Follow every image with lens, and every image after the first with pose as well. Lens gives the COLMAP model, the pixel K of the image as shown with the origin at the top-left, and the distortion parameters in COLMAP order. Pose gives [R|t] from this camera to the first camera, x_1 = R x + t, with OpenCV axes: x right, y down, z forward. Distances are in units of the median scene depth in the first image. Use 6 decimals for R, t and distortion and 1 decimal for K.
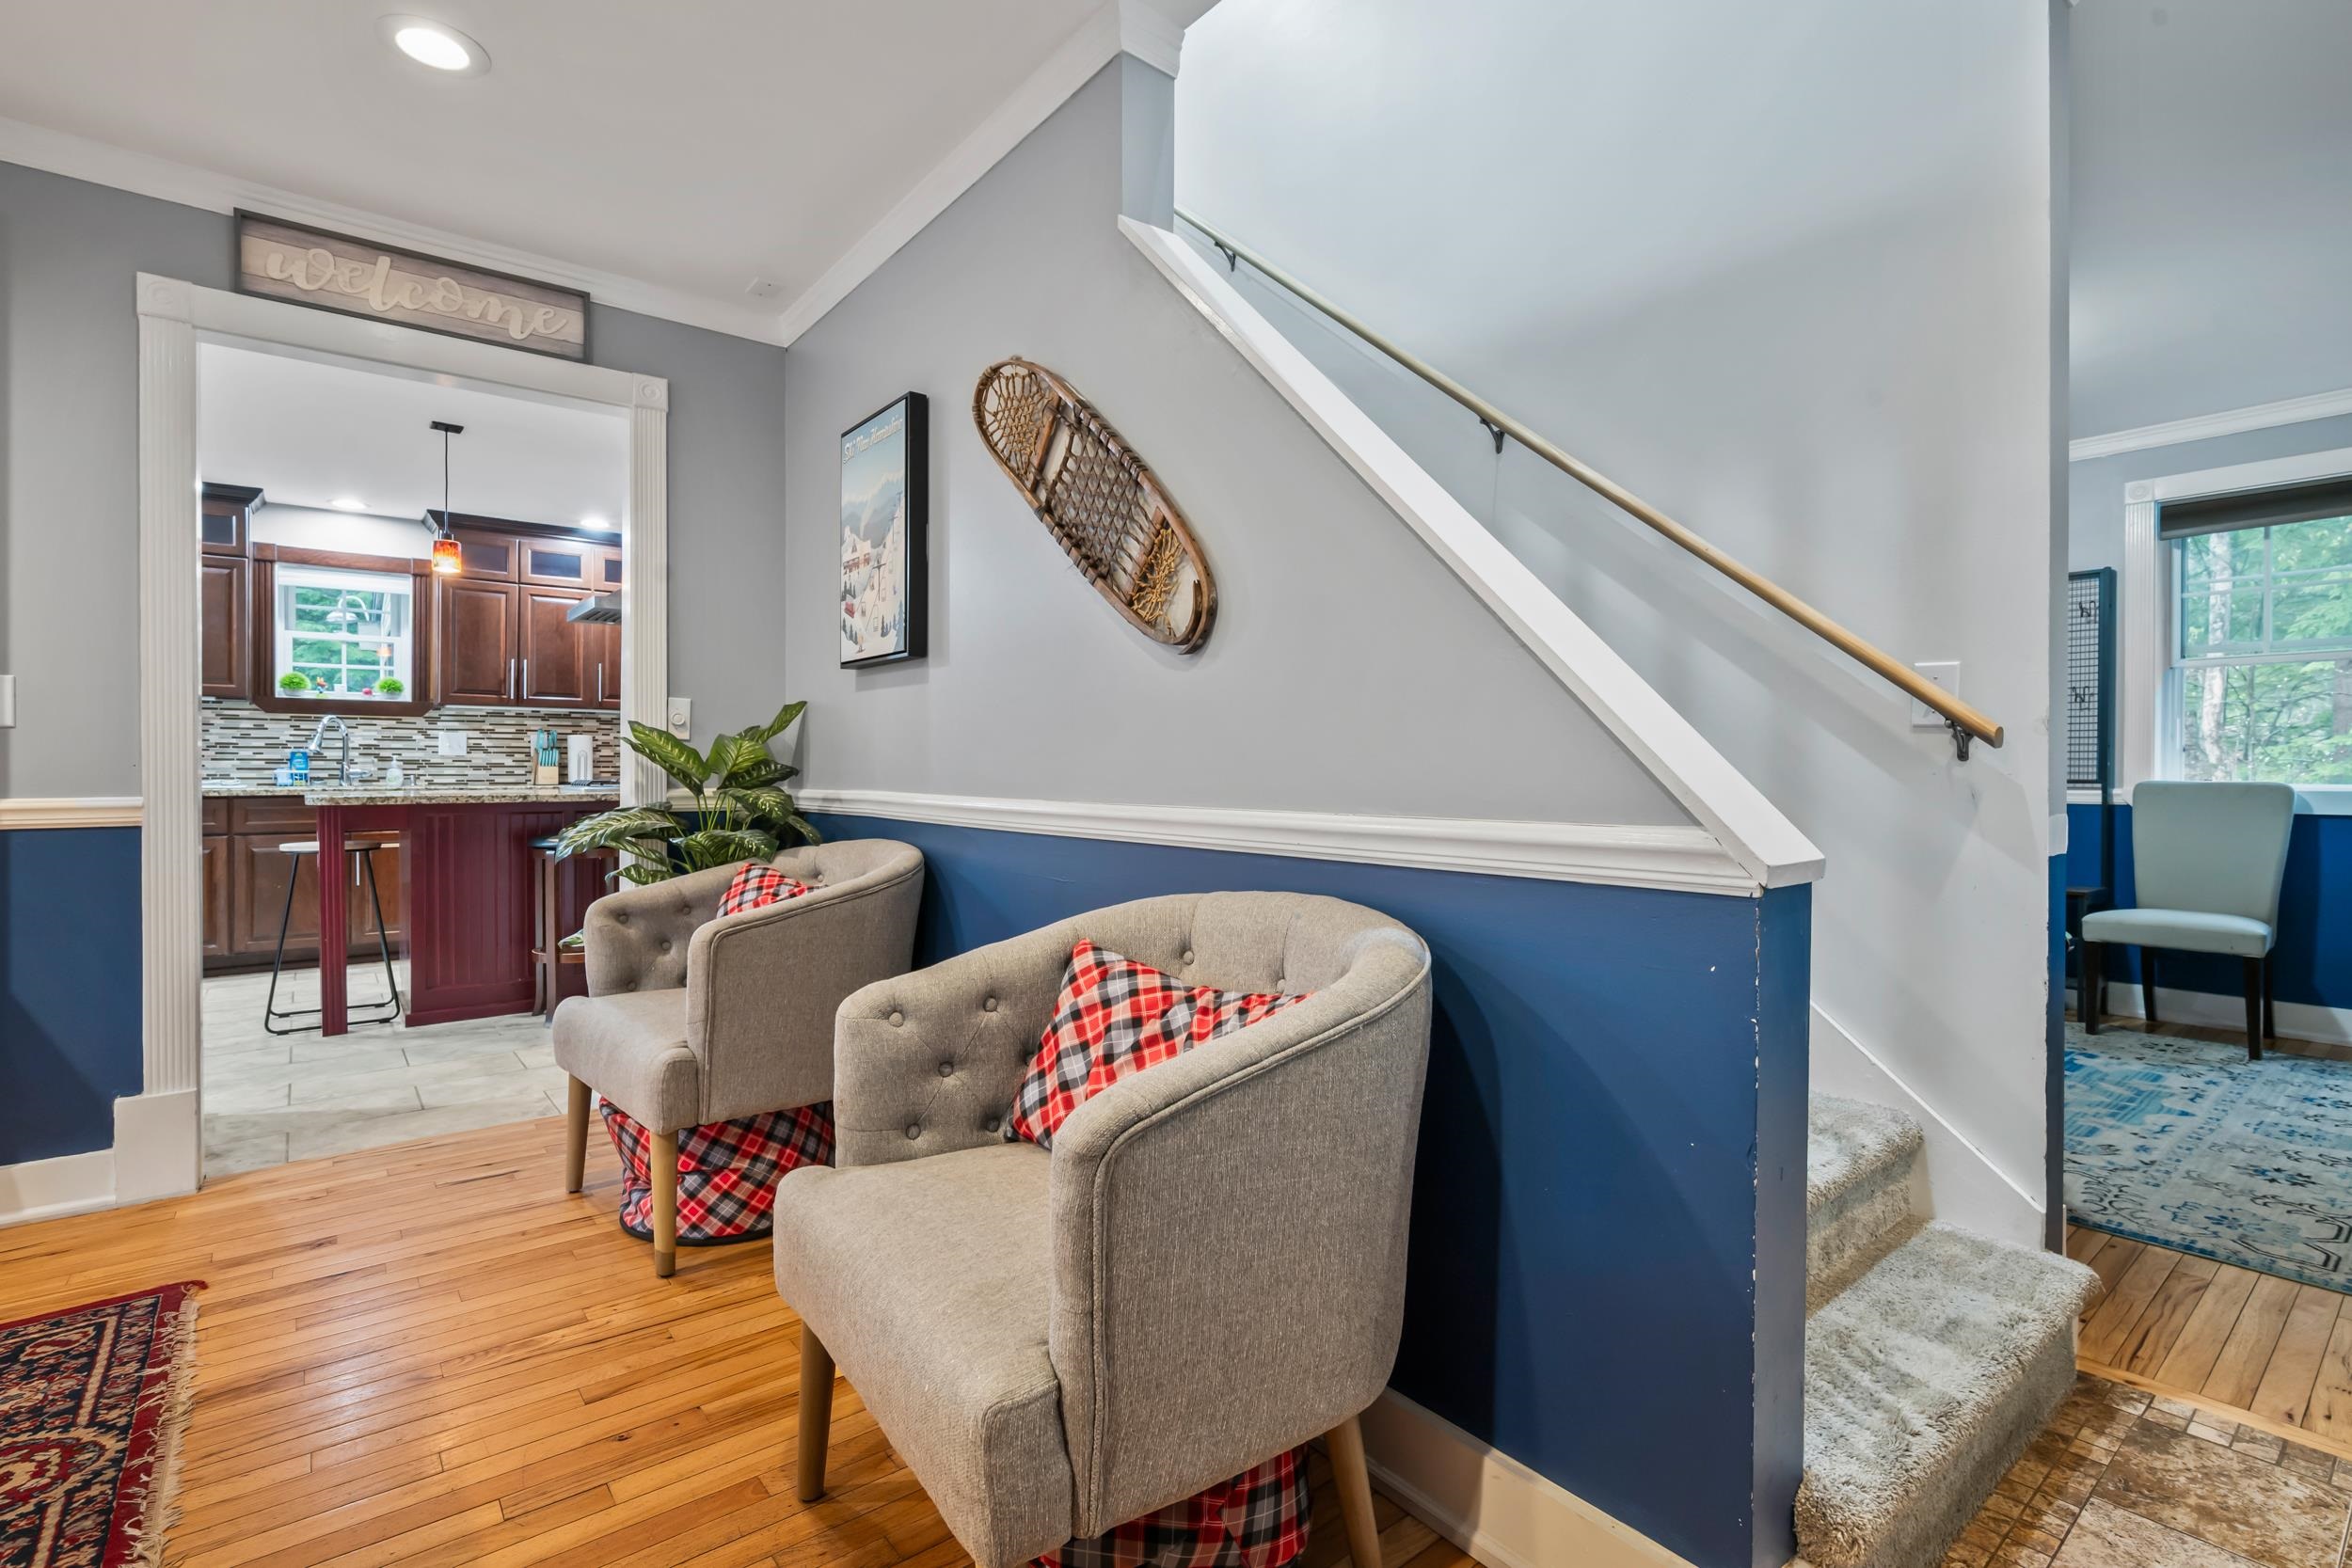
lens RADIAL K [[1085.5, 0, 1178.7], [0, 1085.5, 775.4], [0, 0, 1]] dist [0.000509, -0.000051]
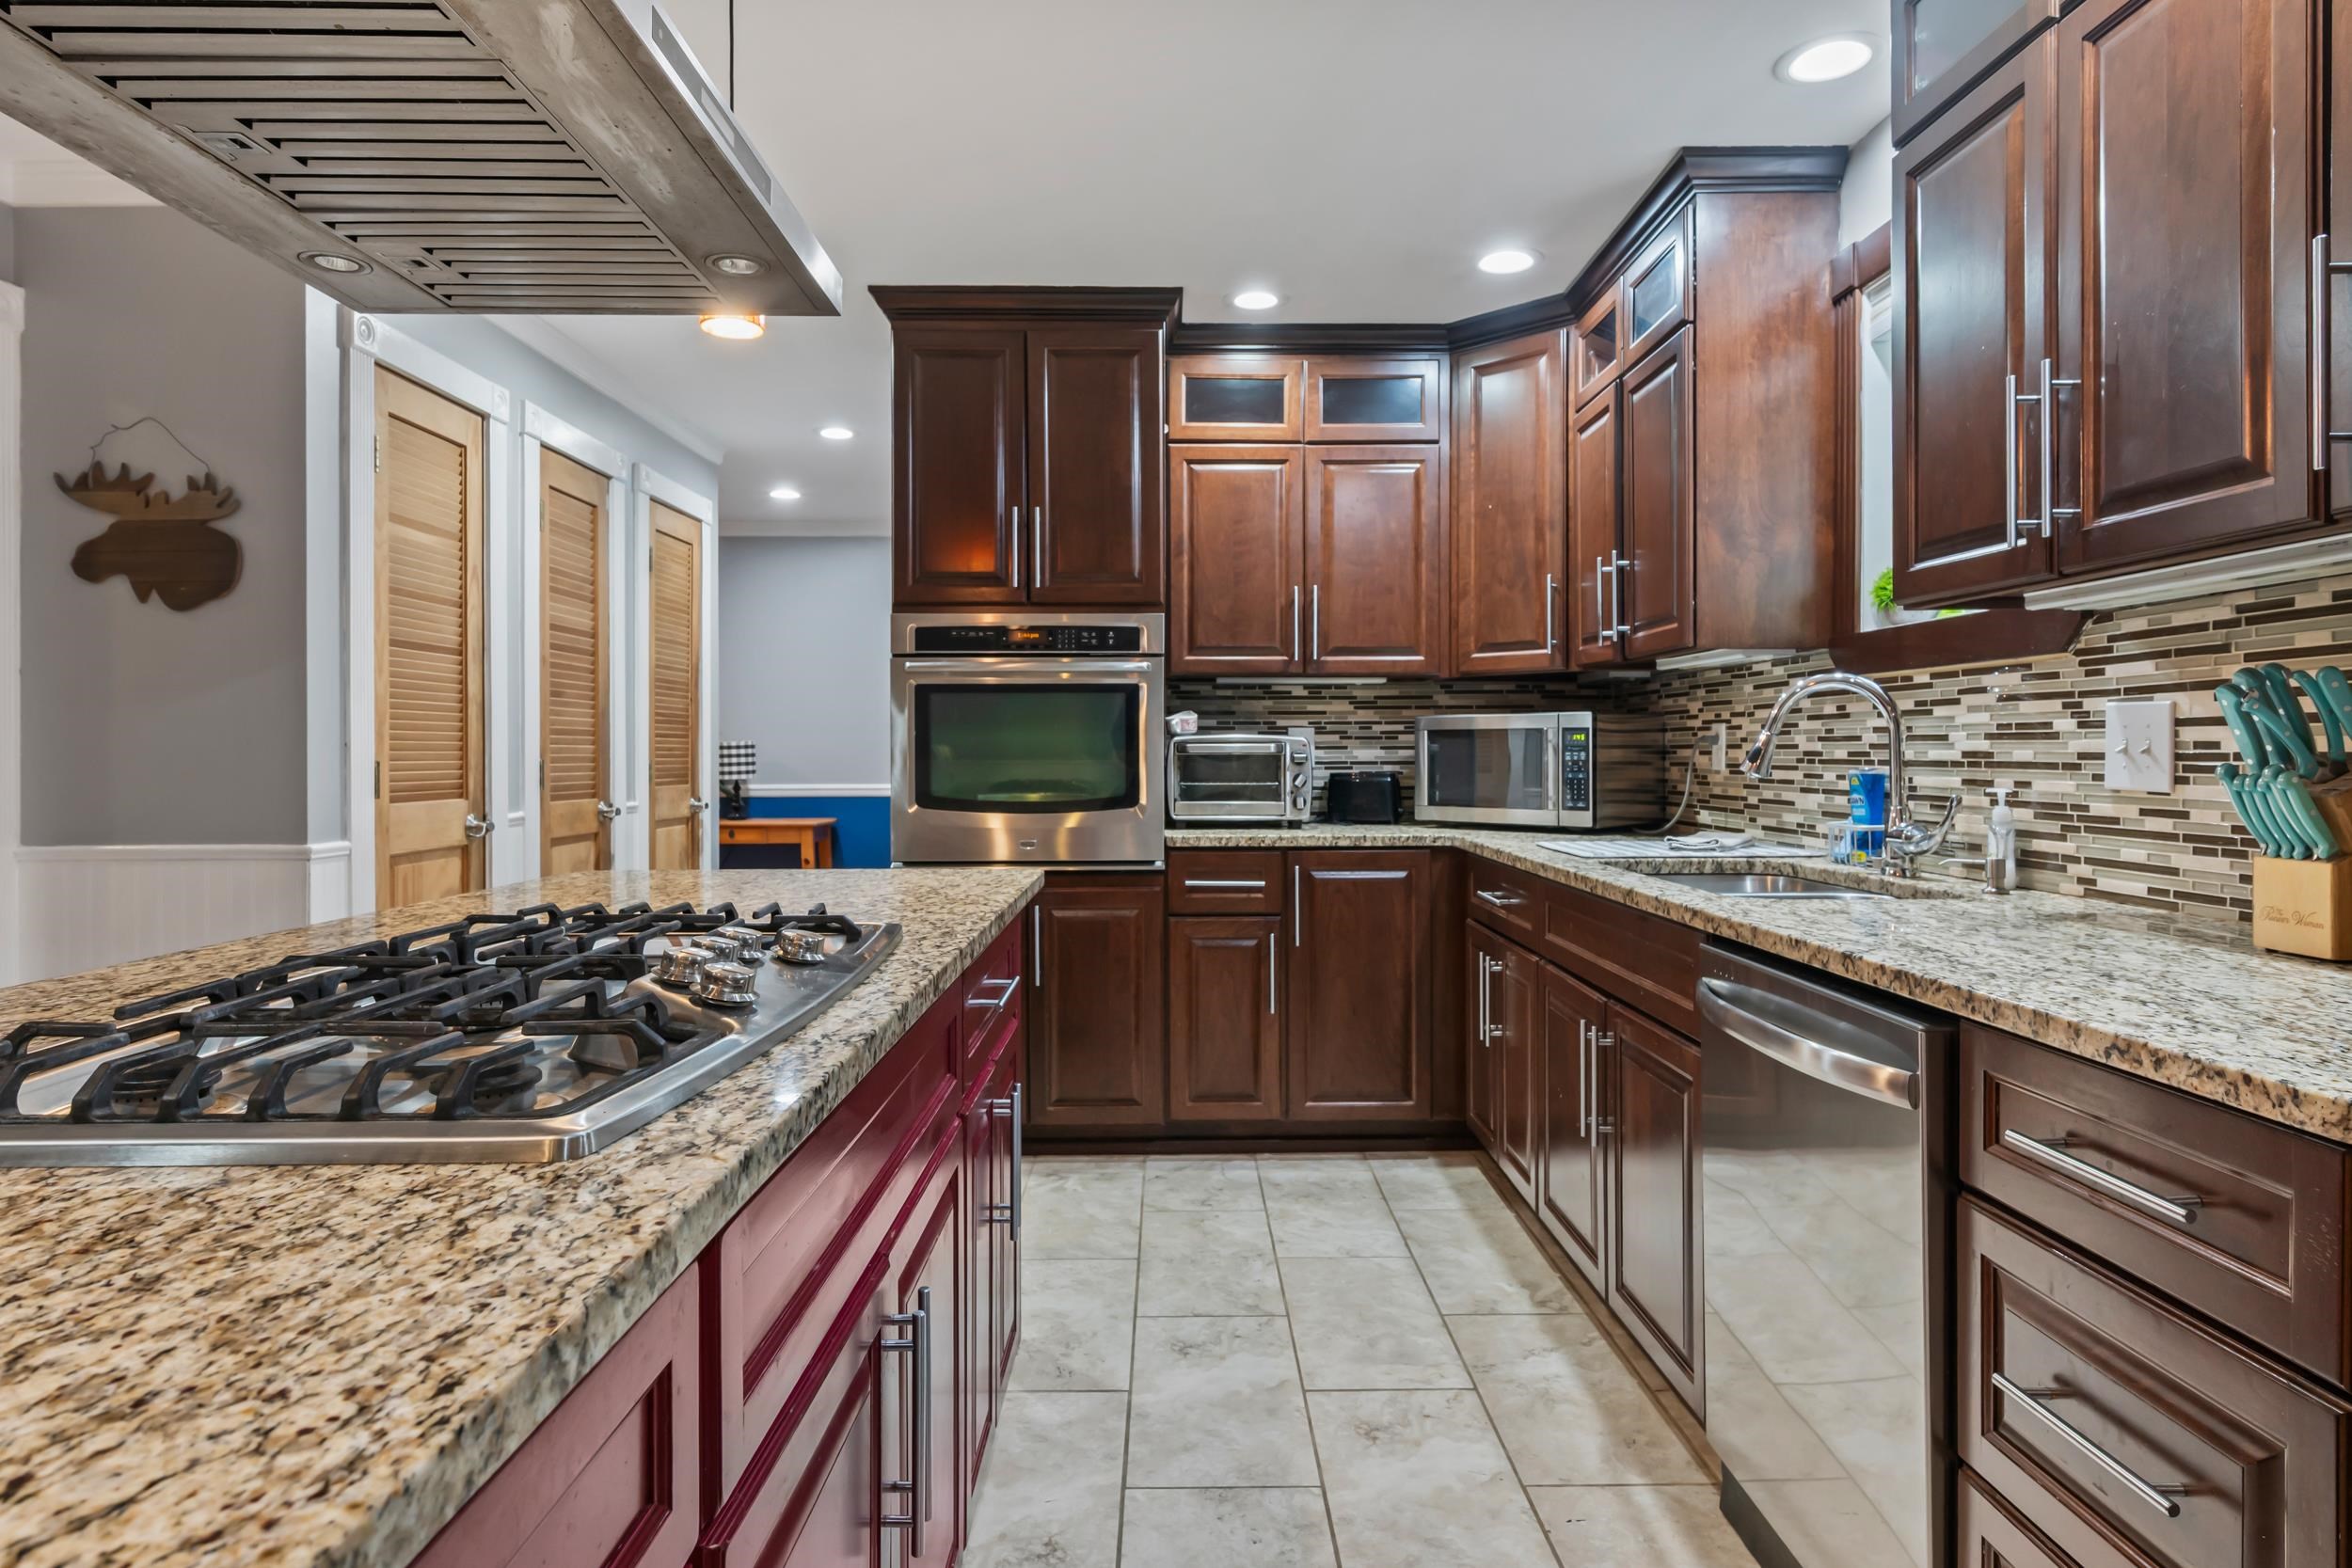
lens RADIAL K [[1303.0, 0, 1185.8], [0, 1303.0, 770.7], [0, 0, 1]] dist [0.000298, 0.000511]
pose [[-0.619475, 0.009822, -0.784955, -0.296868], [-0.006661, 0.999820, 0.017768, -0.027959], [0.784988, 0.016236, -0.619298, 1.047067]]
